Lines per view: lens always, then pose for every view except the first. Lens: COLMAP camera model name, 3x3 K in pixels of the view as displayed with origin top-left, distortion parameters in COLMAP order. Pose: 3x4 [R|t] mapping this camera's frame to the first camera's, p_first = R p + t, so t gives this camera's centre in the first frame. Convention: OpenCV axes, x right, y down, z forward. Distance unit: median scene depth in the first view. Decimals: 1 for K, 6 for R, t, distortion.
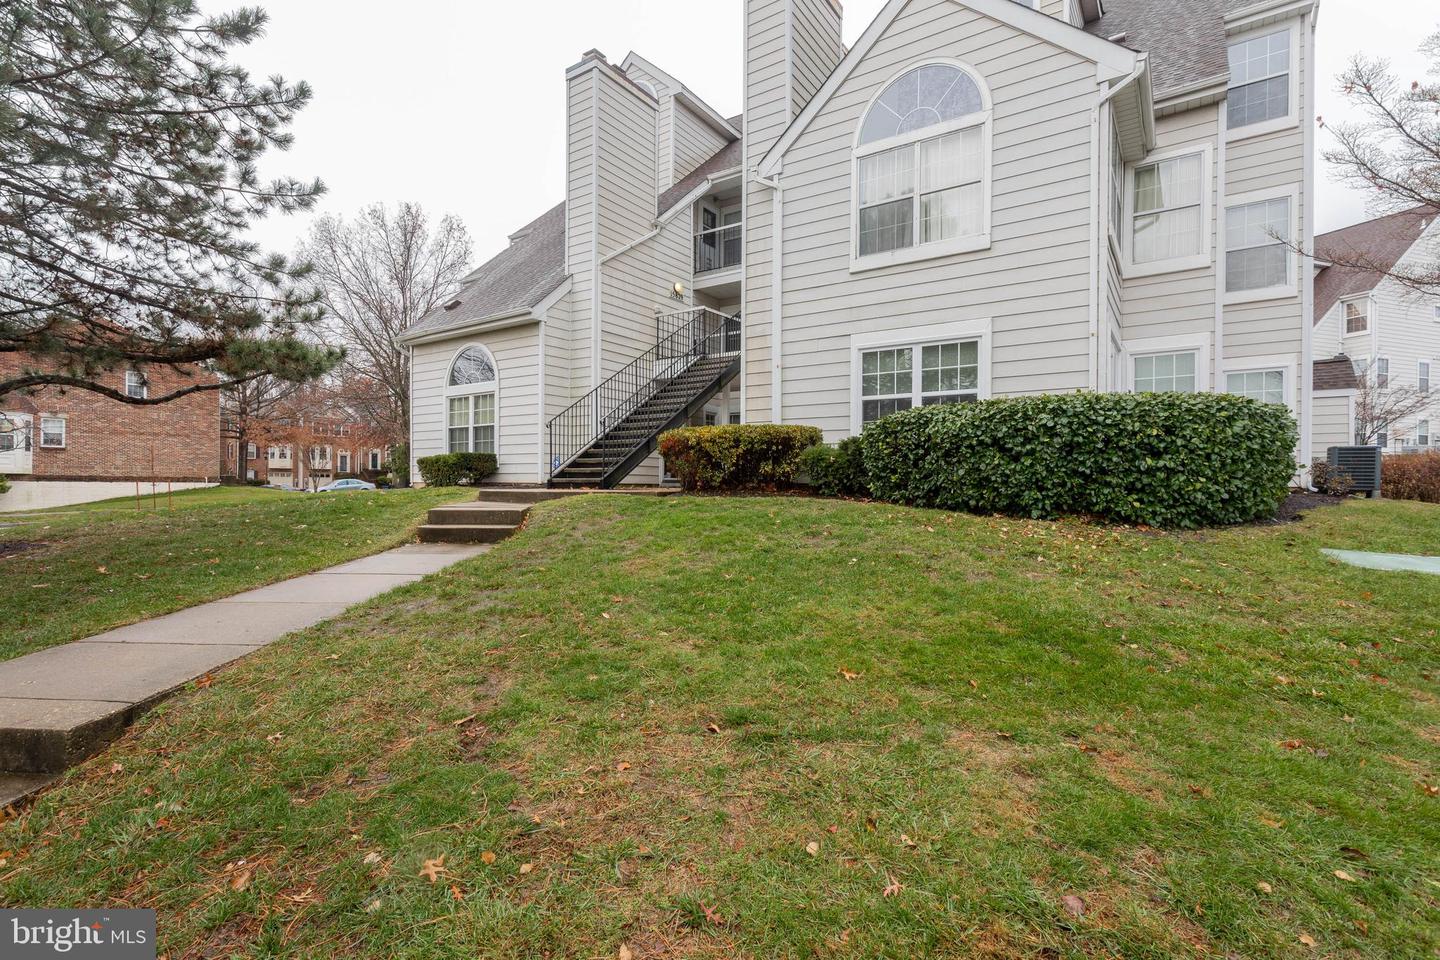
lens RADIAL K [[694.0, 0, 720.0], [0, 694.0, 480.0], [0, 0, 1]] dist [-0.003632, -0.000278]
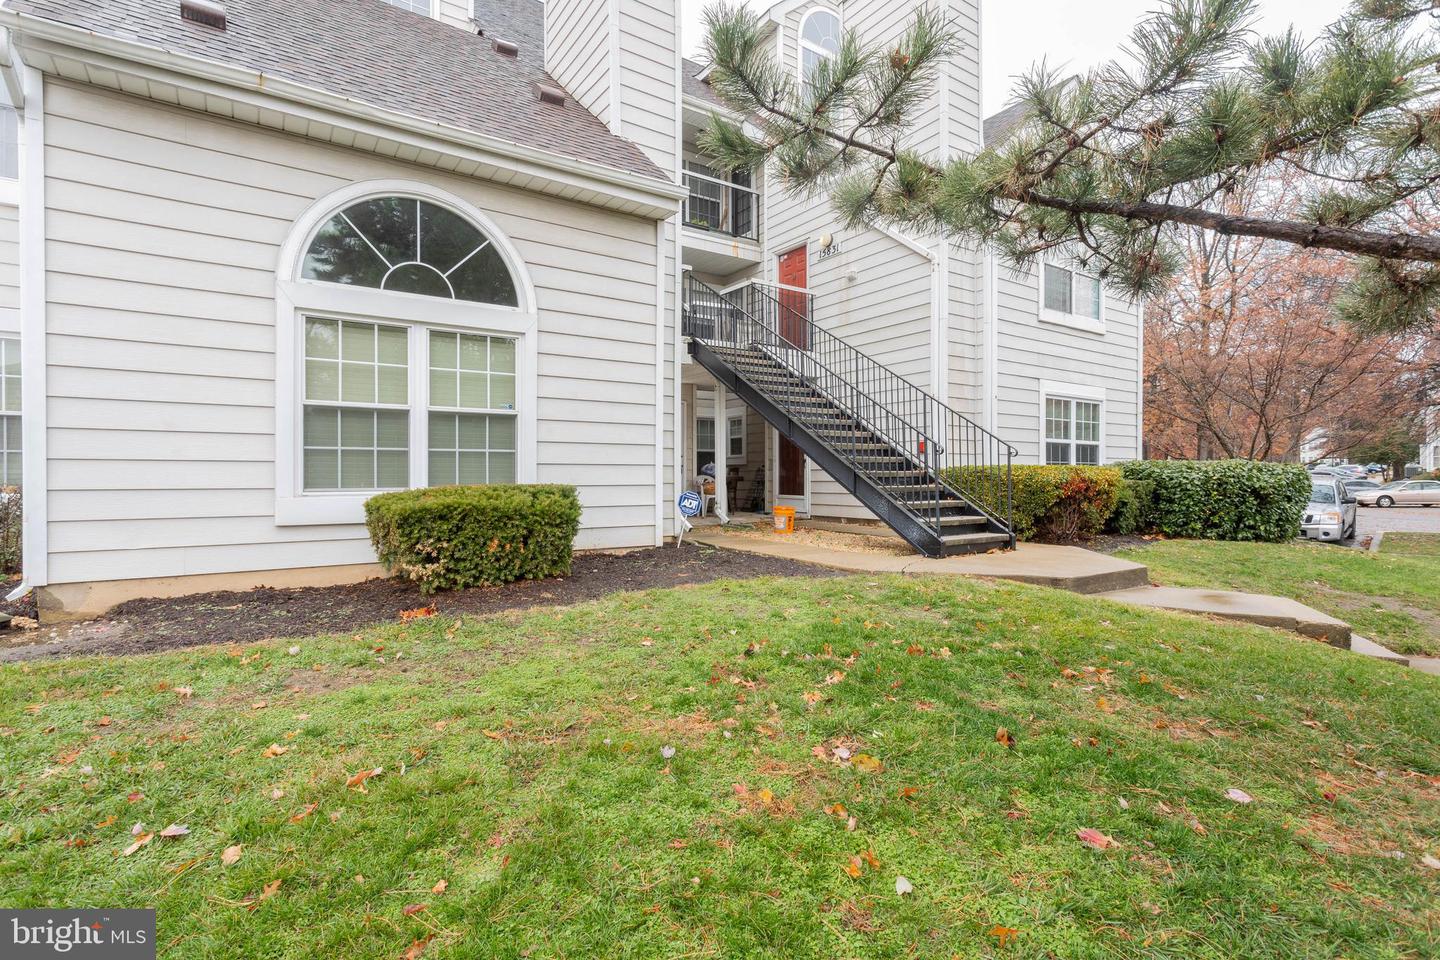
lens RADIAL K [[694.0, 0, 720.0], [0, 694.0, 480.0], [0, 0, 1]] dist [-0.003632, -0.000278]
pose [[0.359478, 0.004523, 0.933142, -0.676862], [0.011316, 0.999894, -0.009206, -0.035001], [-0.933085, 0.013869, 0.359389, 0.746596]]
